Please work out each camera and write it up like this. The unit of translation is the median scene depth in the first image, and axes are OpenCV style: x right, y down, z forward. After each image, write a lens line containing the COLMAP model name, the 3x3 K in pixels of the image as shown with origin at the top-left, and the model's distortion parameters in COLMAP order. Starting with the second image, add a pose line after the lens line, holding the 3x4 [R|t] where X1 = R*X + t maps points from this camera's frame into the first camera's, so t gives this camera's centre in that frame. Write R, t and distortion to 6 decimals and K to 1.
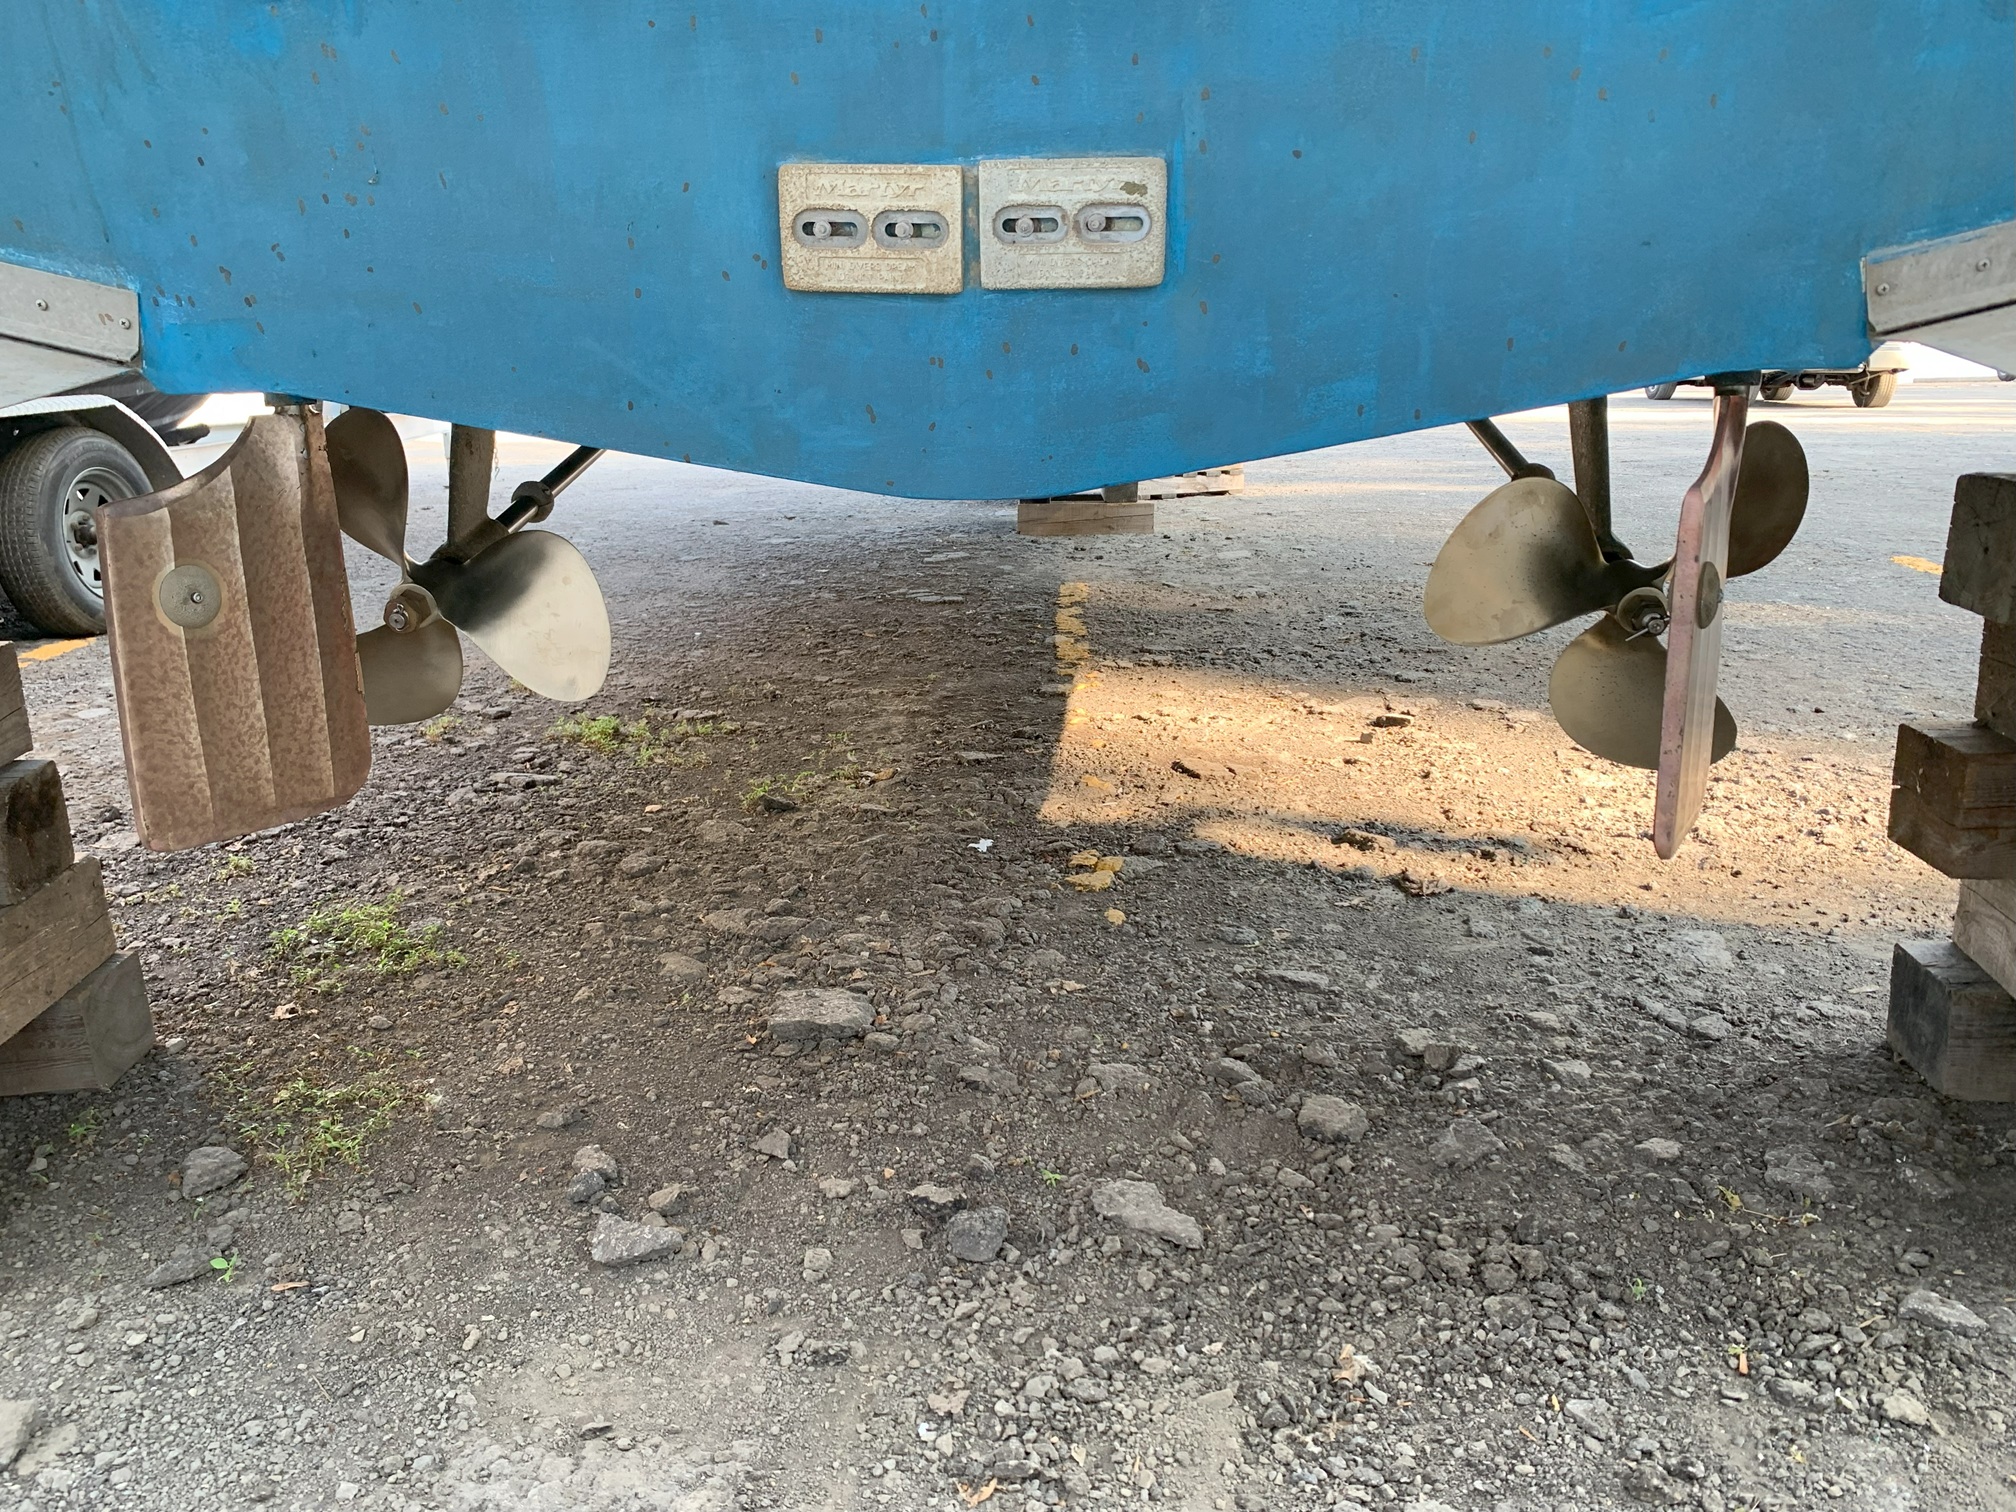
lens RADIAL K [[1486.3, 0, 999.7], [0, 1486.3, 763.8], [0, 0, 1]] dist [0.052202, -0.055300]
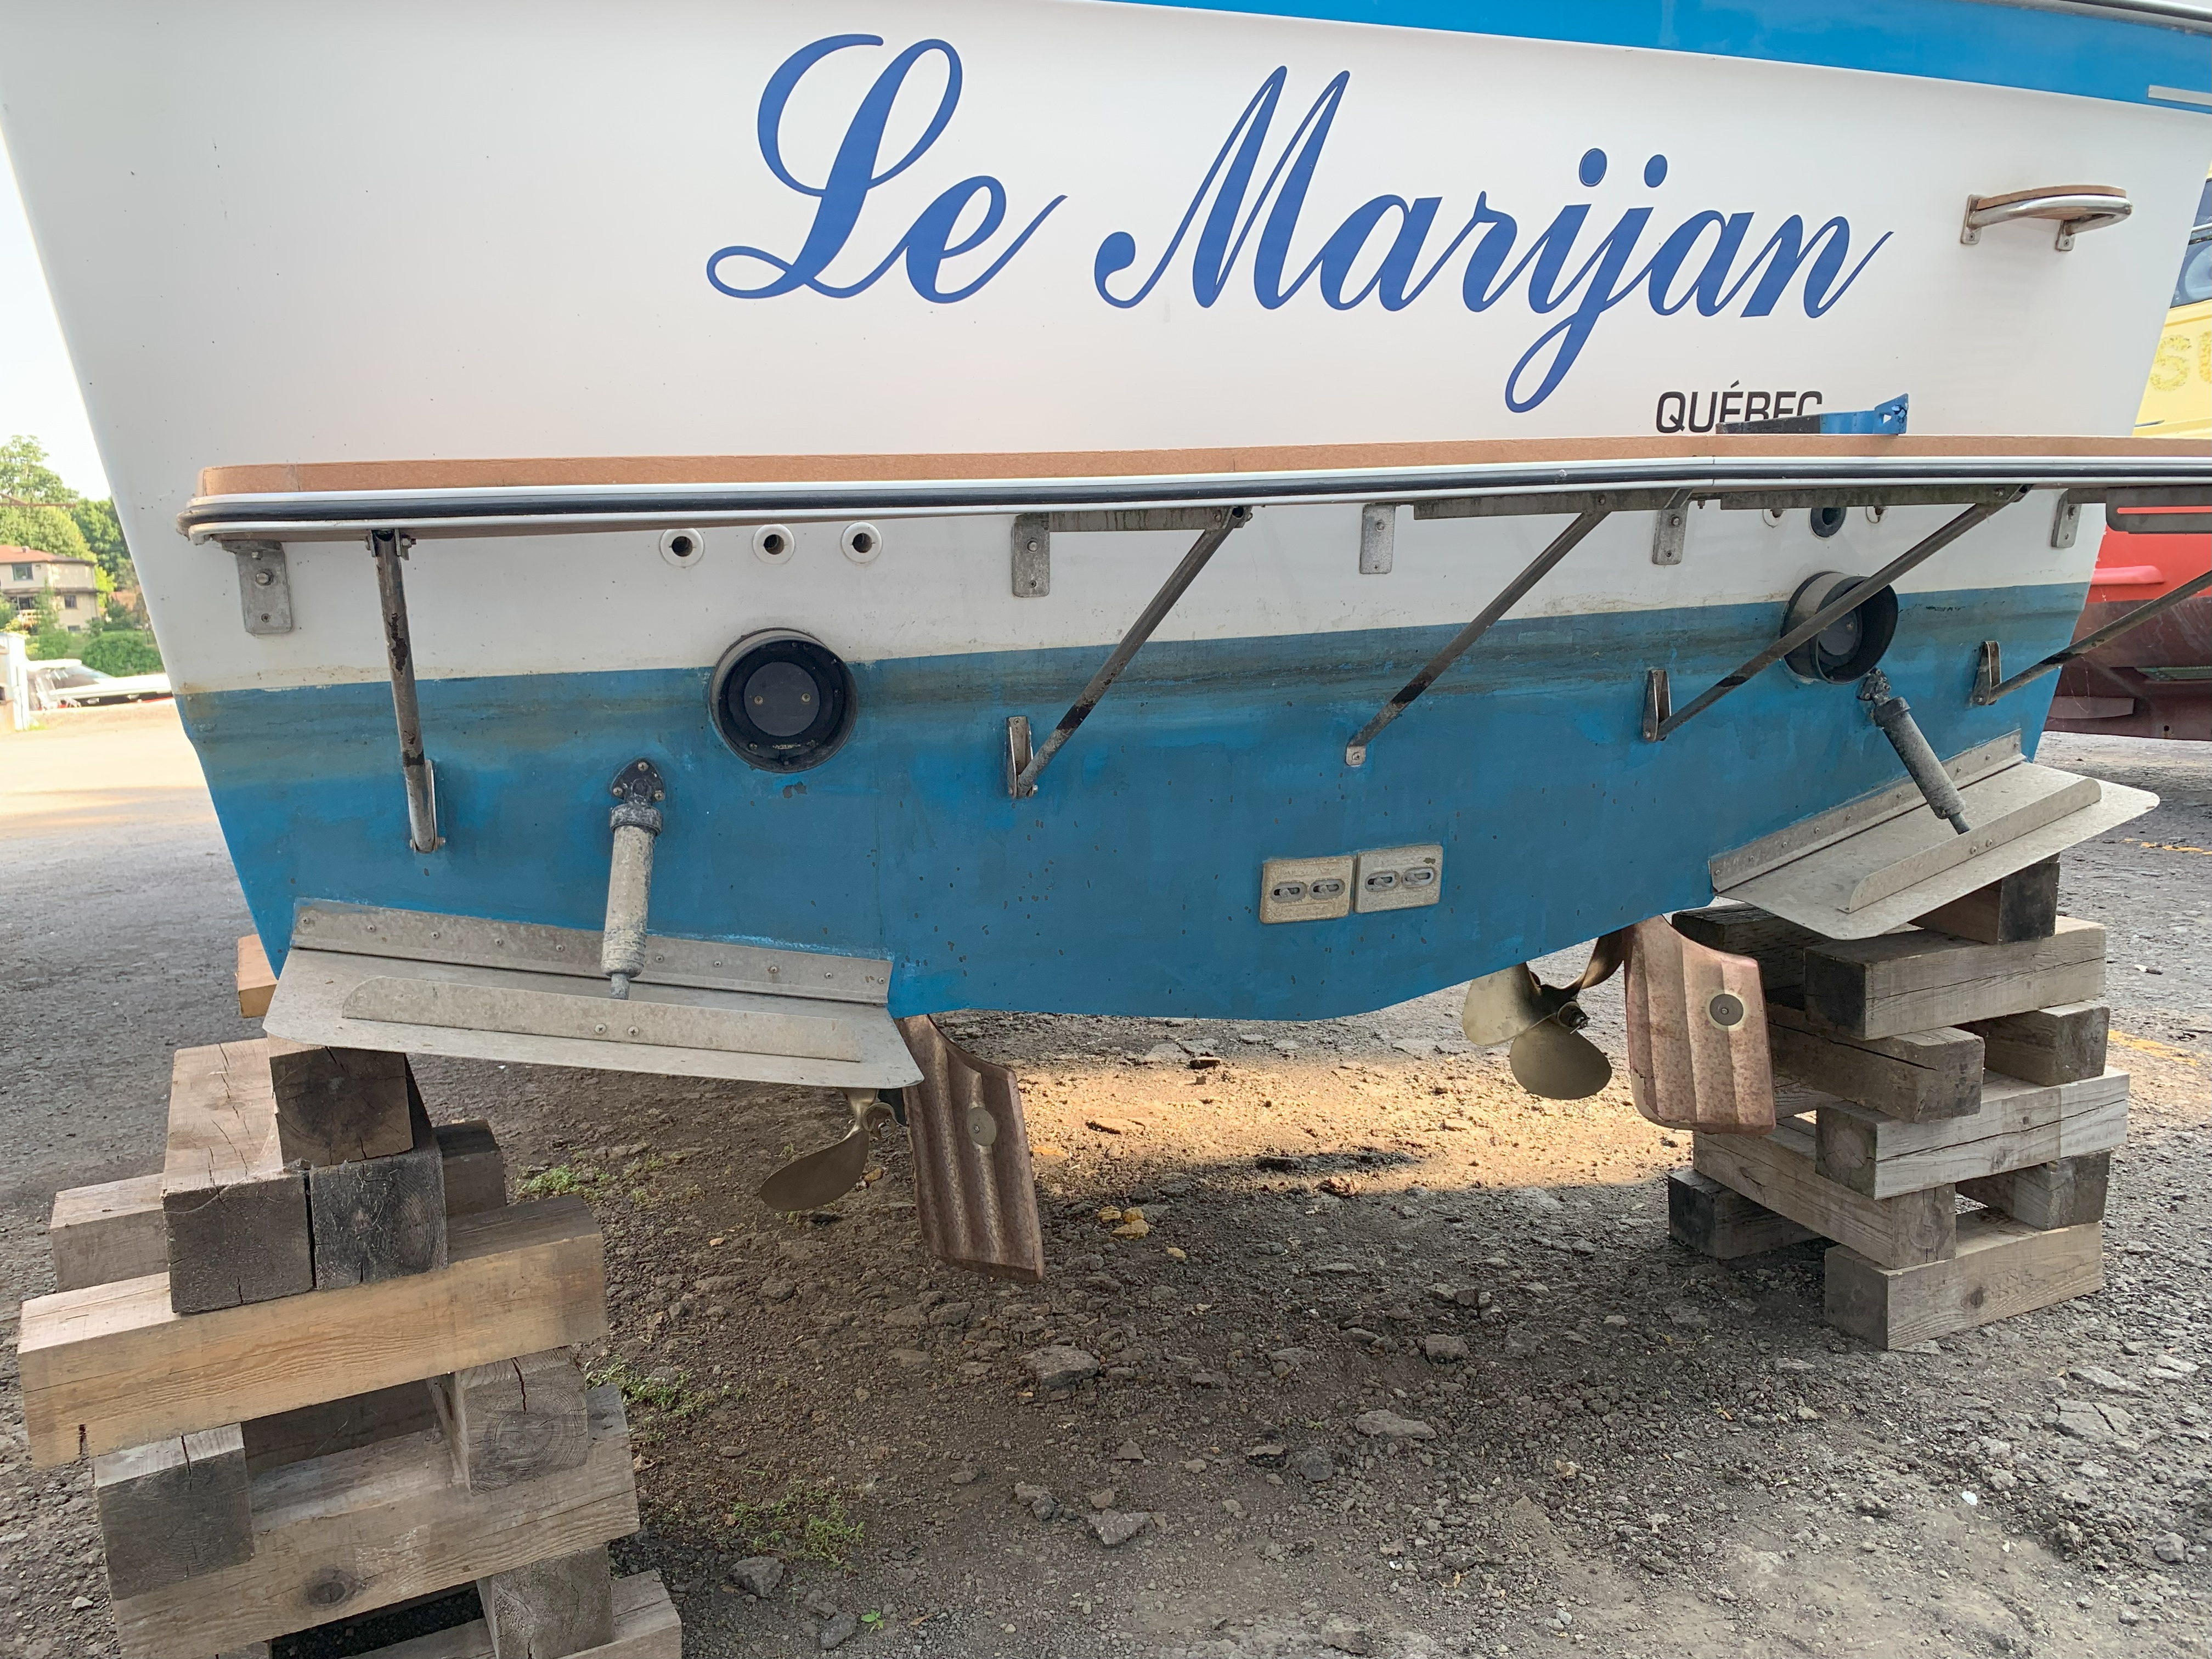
lens RADIAL K [[1630.8, 0, 1096.9], [0, 1630.8, 838.1], [0, 0, 1]] dist [0.052202, -0.055300]
pose [[0.898760, -0.085683, 0.429988, -0.853828], [0.145963, 0.983249, -0.109159, -0.167628], [-0.413432, 0.160870, 0.896211, -0.527460]]
